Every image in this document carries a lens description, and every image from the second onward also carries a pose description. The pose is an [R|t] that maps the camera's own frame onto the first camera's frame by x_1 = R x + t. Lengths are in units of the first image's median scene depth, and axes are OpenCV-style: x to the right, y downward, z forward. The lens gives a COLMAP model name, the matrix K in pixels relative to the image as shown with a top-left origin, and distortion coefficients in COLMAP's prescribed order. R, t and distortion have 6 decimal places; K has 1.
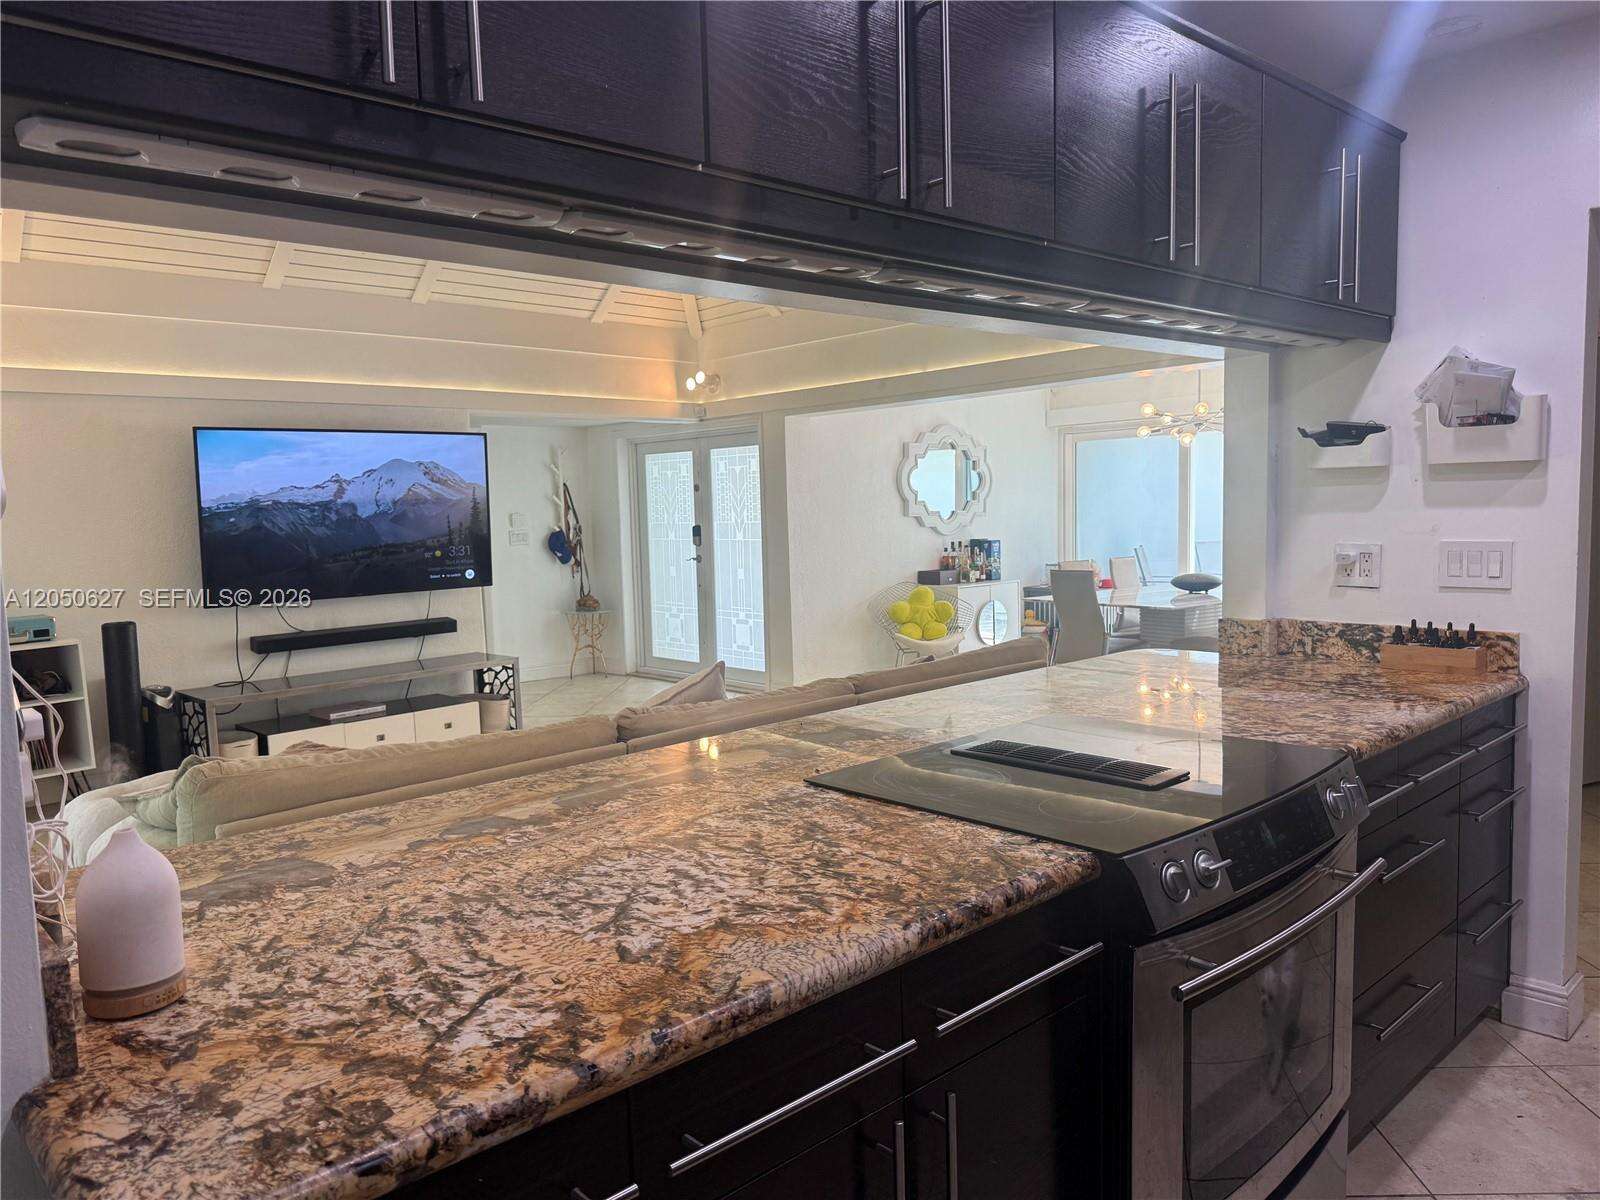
lens RADIAL K [[1122.5, 0, 800.2], [0, 1122.5, 611.4], [0, 0, 1]] dist [0.112689, -0.206540]
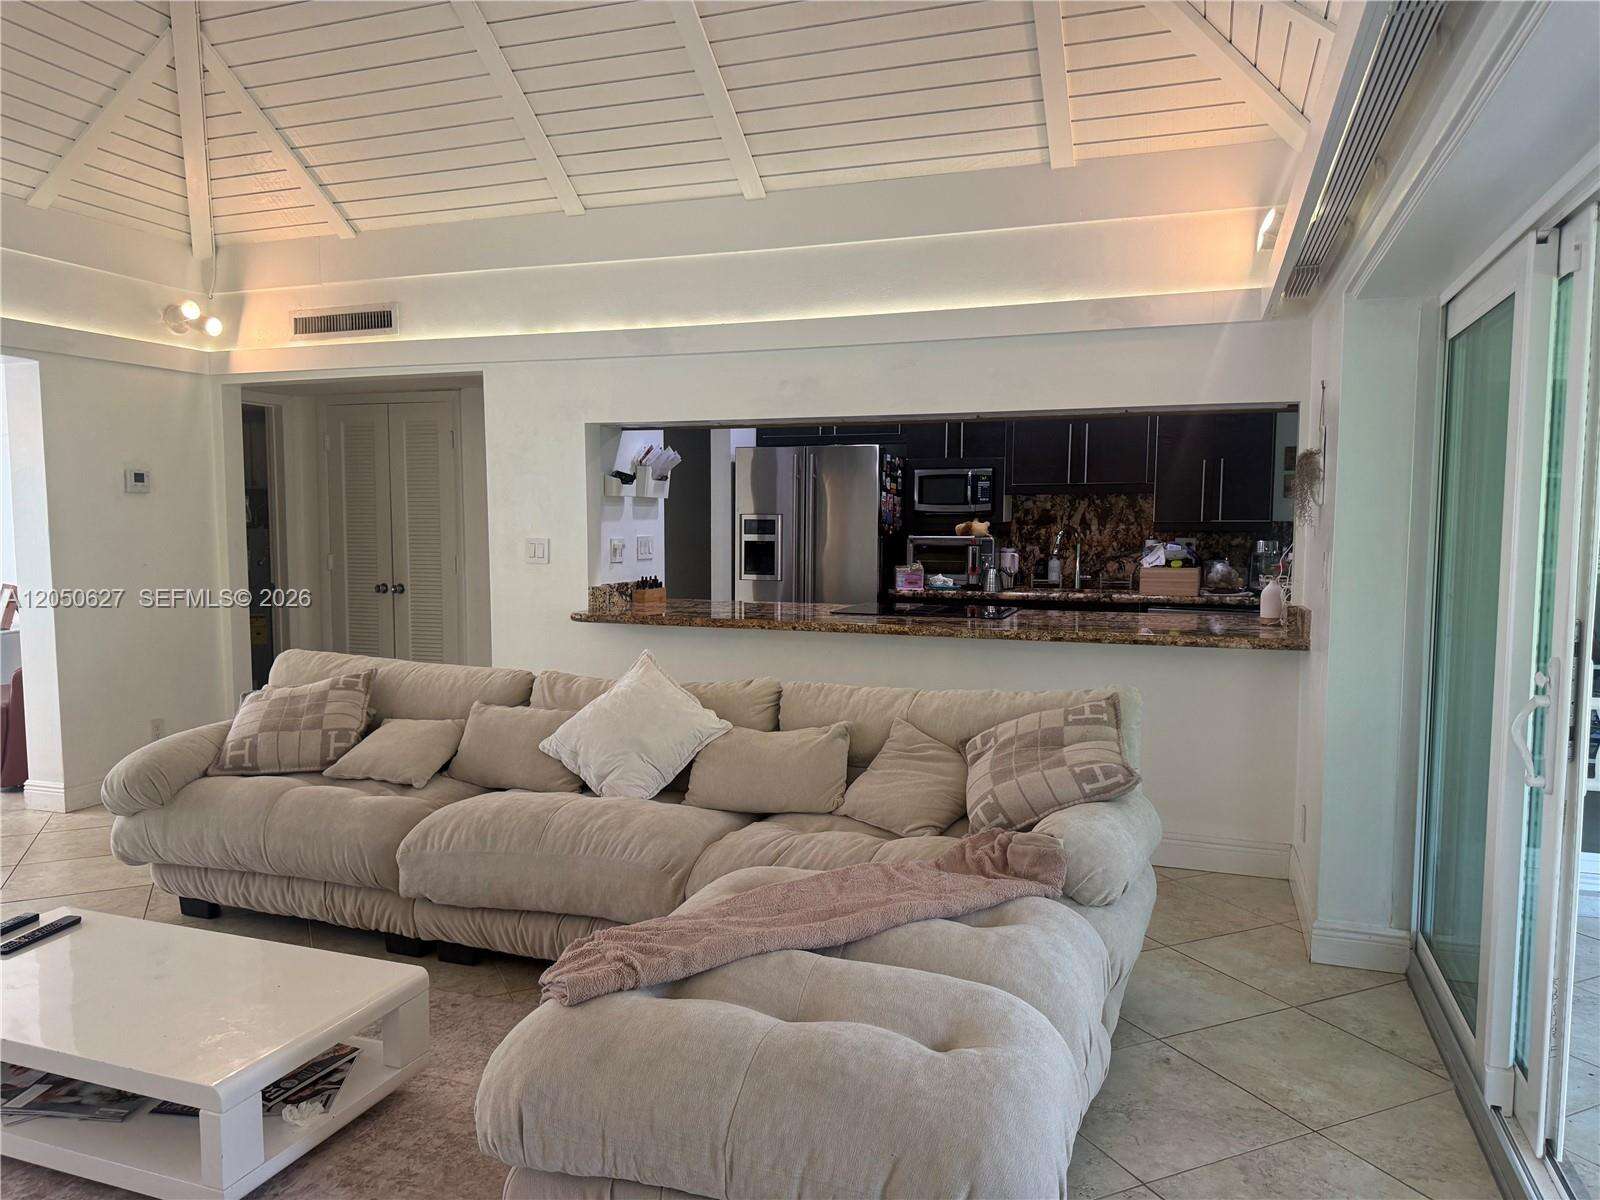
lens RADIAL K [[1122.5, 0, 800.2], [0, 1122.5, 611.4], [0, 0, 1]] dist [0.112689, -0.206540]
pose [[-0.459864, -0.046159, 0.886789, -1.218841], [0.091908, 0.990810, 0.099235, -0.094105], [-0.883220, 0.127138, -0.451396, 1.552583]]
